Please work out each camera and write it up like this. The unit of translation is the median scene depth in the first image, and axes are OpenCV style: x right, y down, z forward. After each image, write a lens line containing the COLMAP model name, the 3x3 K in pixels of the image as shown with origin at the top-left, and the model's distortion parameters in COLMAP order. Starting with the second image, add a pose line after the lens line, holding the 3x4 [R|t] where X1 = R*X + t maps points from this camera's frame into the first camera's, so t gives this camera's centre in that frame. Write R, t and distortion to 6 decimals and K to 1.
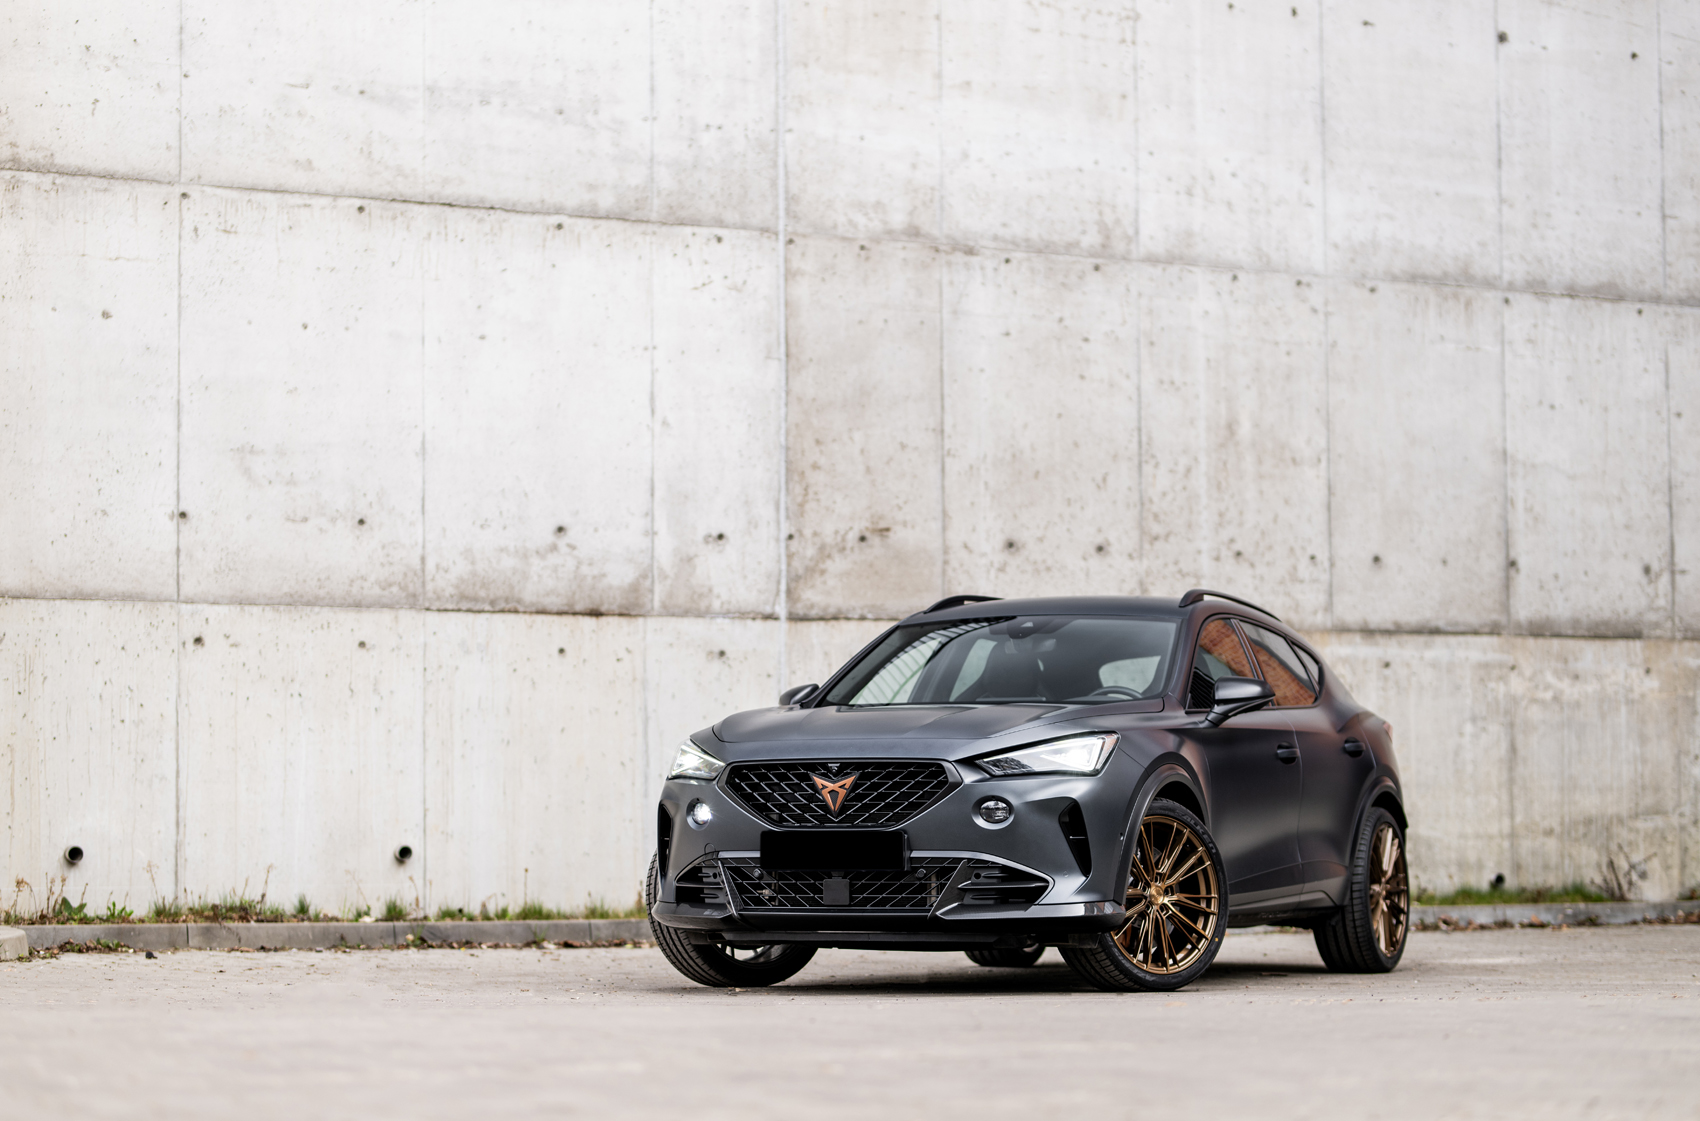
lens RADIAL K [[4045.4, 0, 805.4], [0, 4045.4, 562.5], [0, 0, 1]] dist [-0.014172, -0.300455]
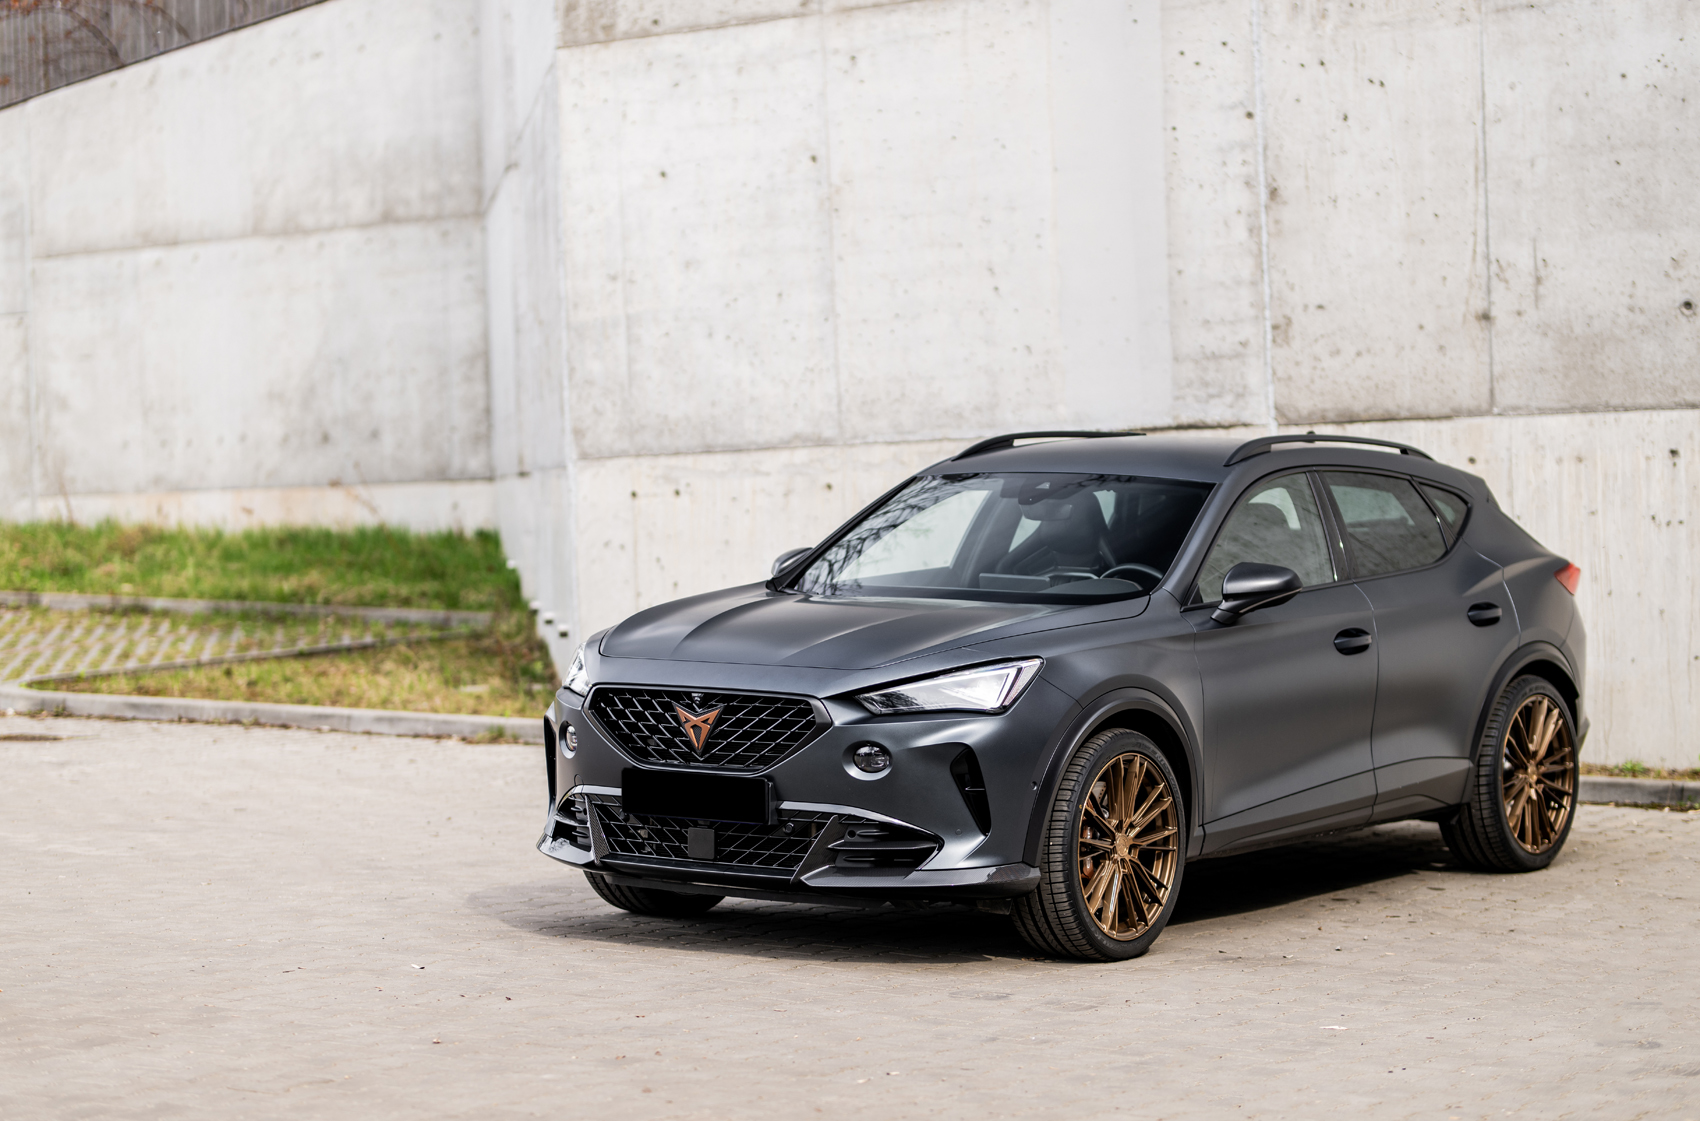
lens RADIAL K [[4080.0, 0, 781.0], [0, 4080.0, 565.0], [0, 0, 1]] dist [-0.003779, -0.367044]
pose [[0.975973, 0.013120, -0.217496, 0.153106], [0.012255, 0.993300, 0.114912, -0.054833], [0.217546, -0.114816, 0.969273, 0.129156]]
